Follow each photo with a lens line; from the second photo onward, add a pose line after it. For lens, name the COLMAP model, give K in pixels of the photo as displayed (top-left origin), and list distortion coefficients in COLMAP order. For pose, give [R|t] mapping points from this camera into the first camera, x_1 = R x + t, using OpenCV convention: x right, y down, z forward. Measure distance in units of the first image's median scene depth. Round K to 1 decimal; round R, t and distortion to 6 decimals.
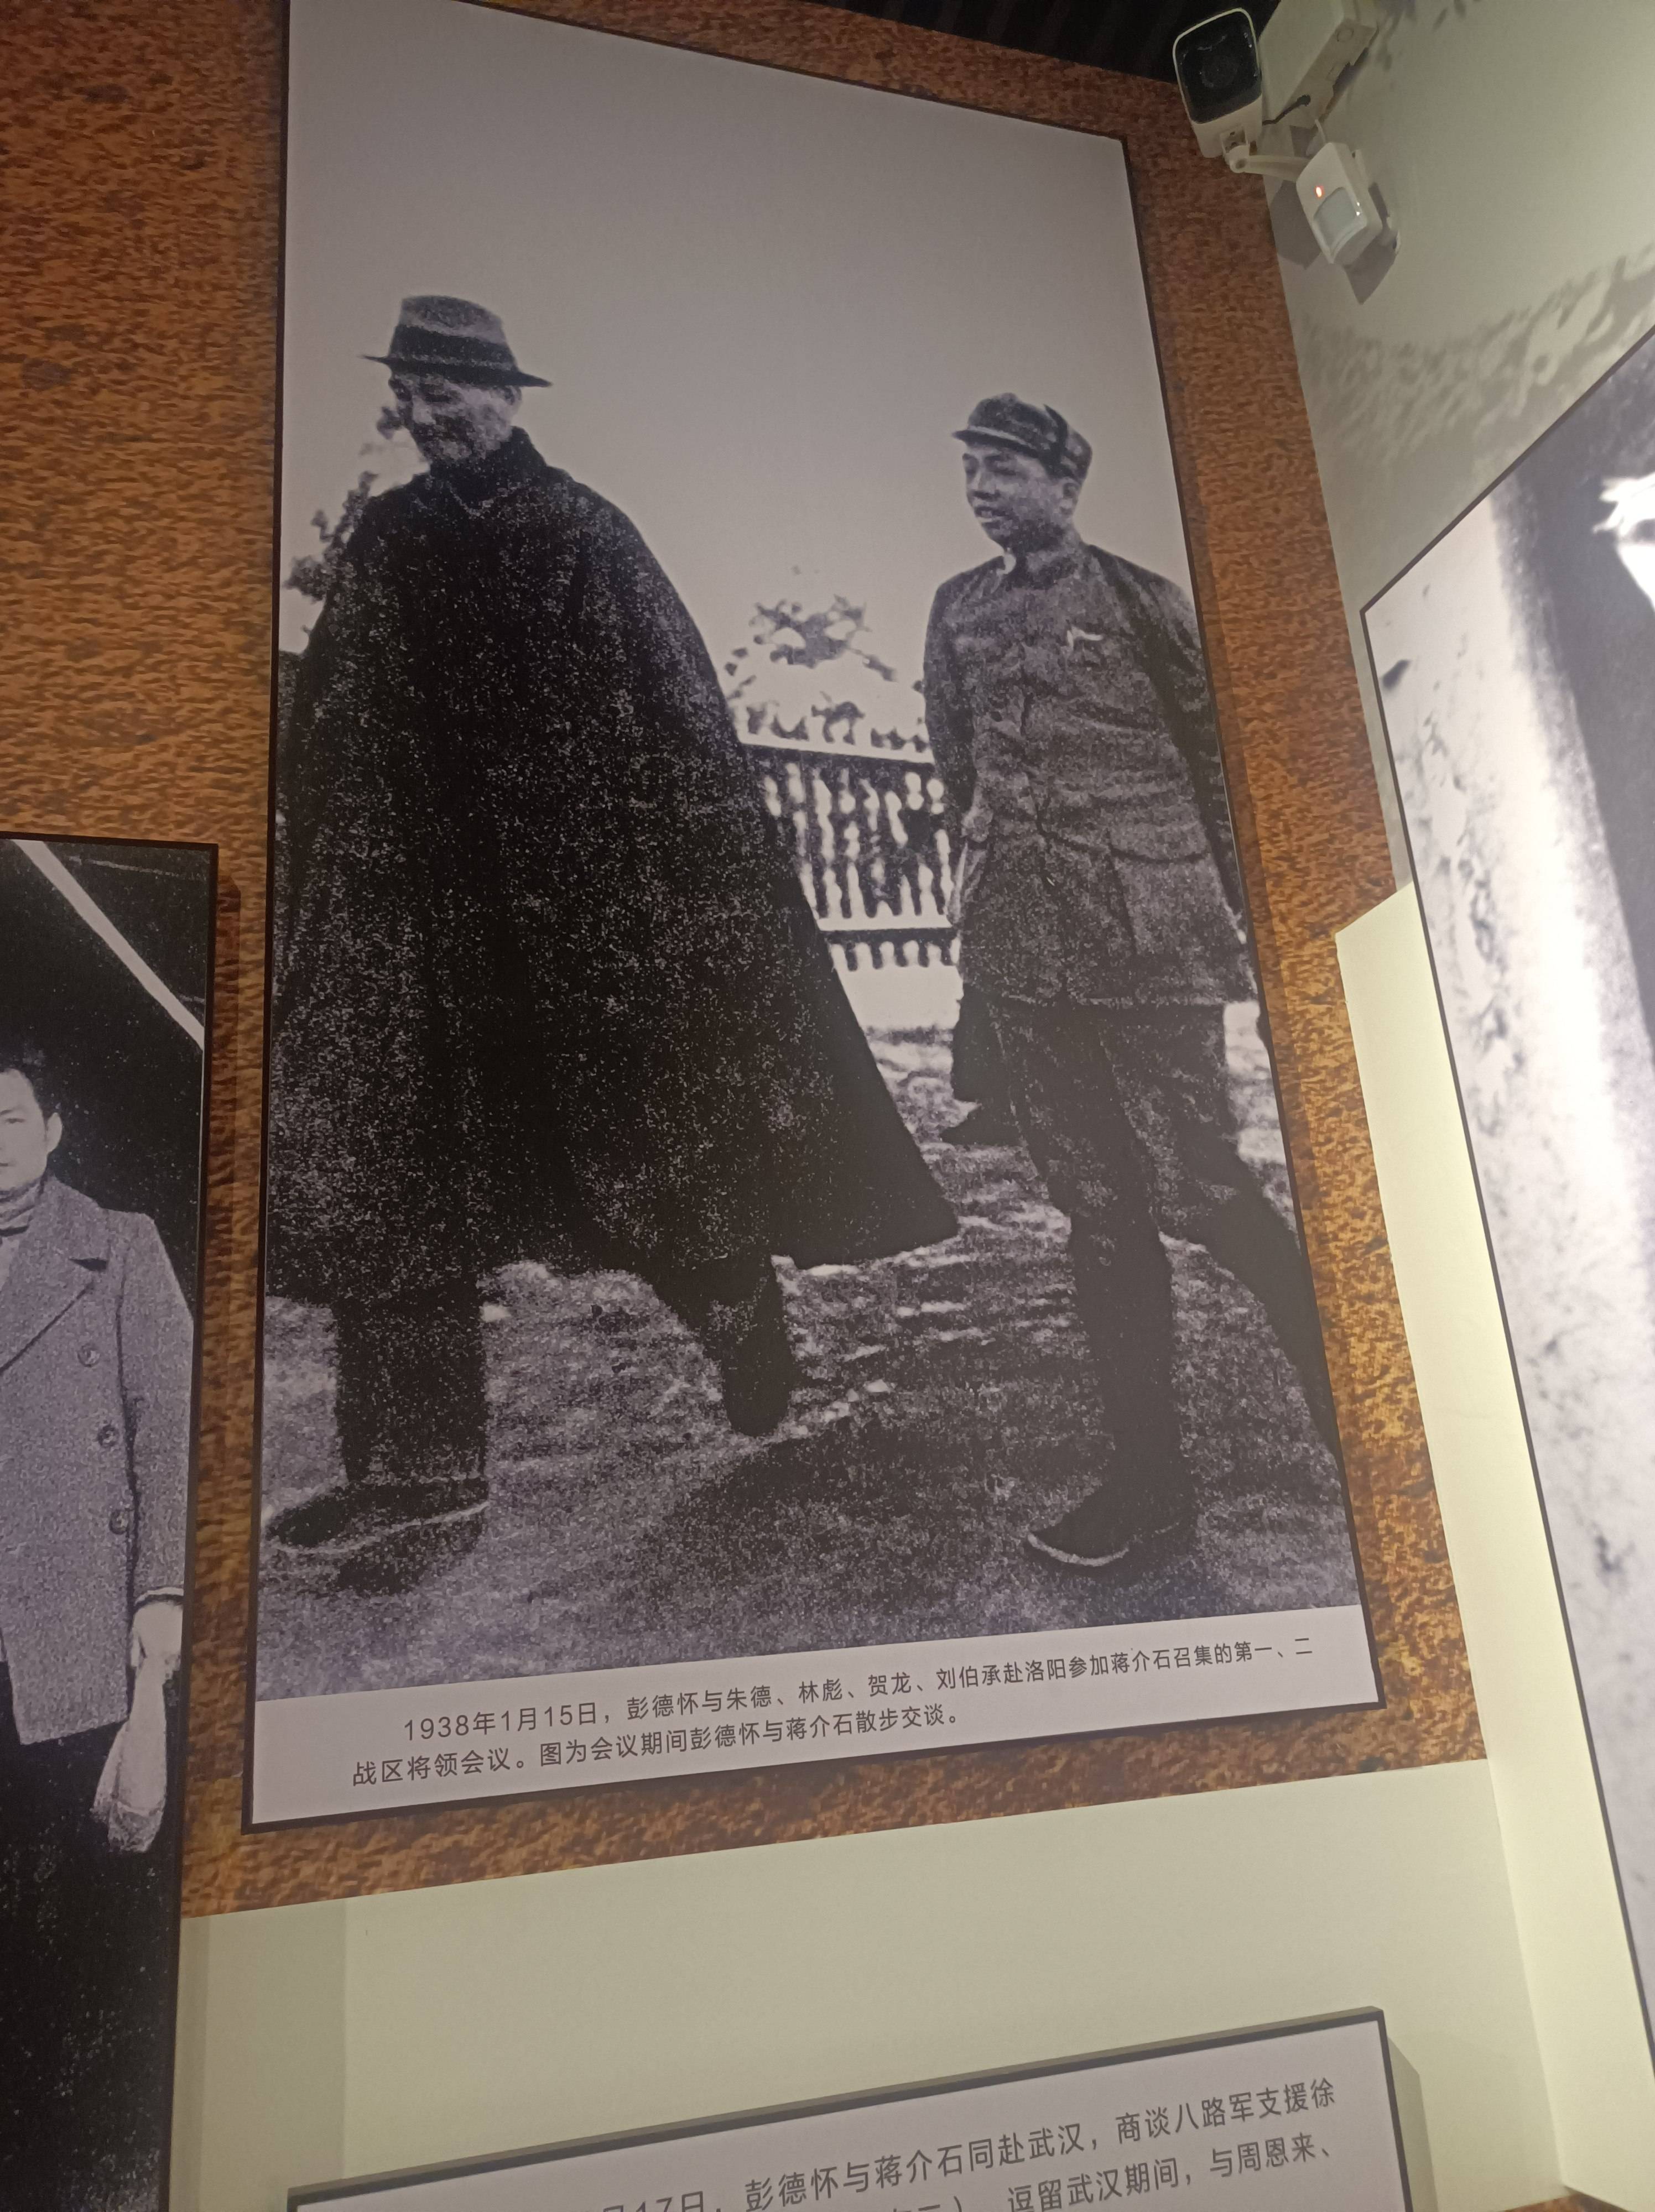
lens RADIAL K [[1629.3, 0, 835.8], [0, 1629.3, 1110.3], [0, 0, 1]] dist [0.024149, -0.014757]
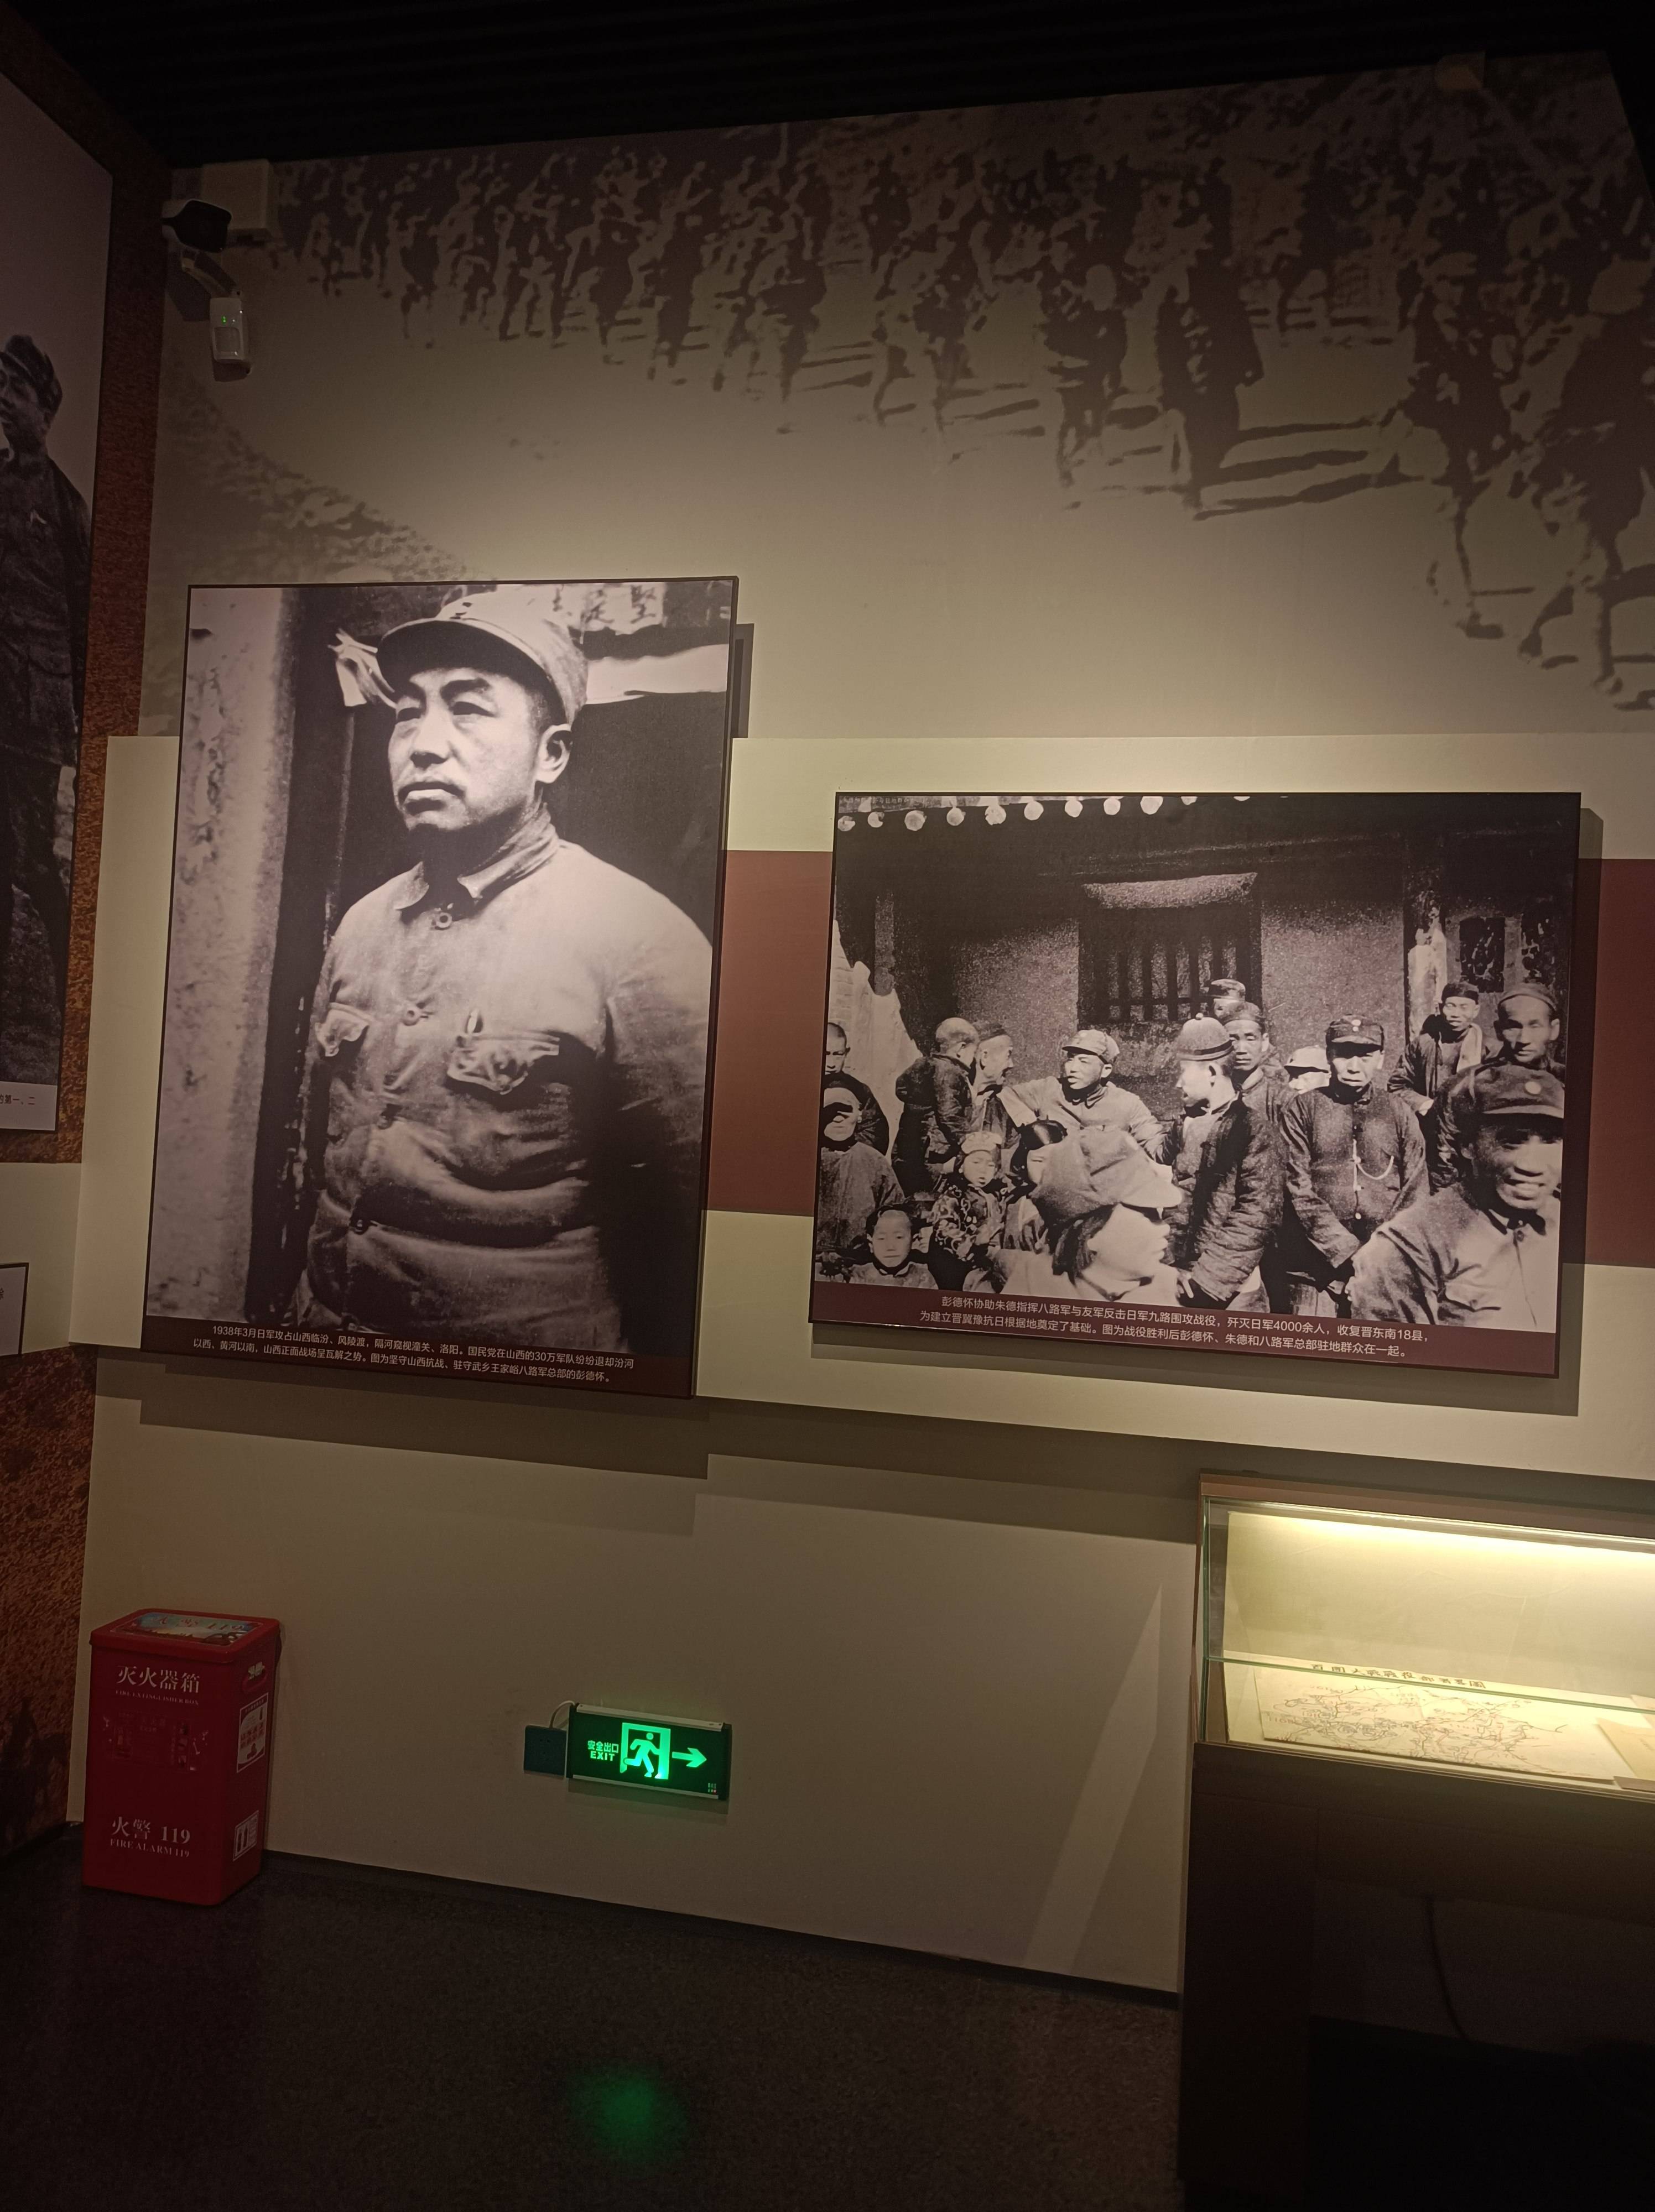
lens RADIAL K [[1629.3, 0, 829.3], [0, 1629.3, 1106.0], [0, 0, 1]] dist [0.024149, -0.014757]
pose [[0.468795, 0.126650, 0.874180, -0.974526], [-0.339842, 0.939349, 0.046156, -0.089961], [-0.815315, -0.318721, 0.483403, -0.747224]]
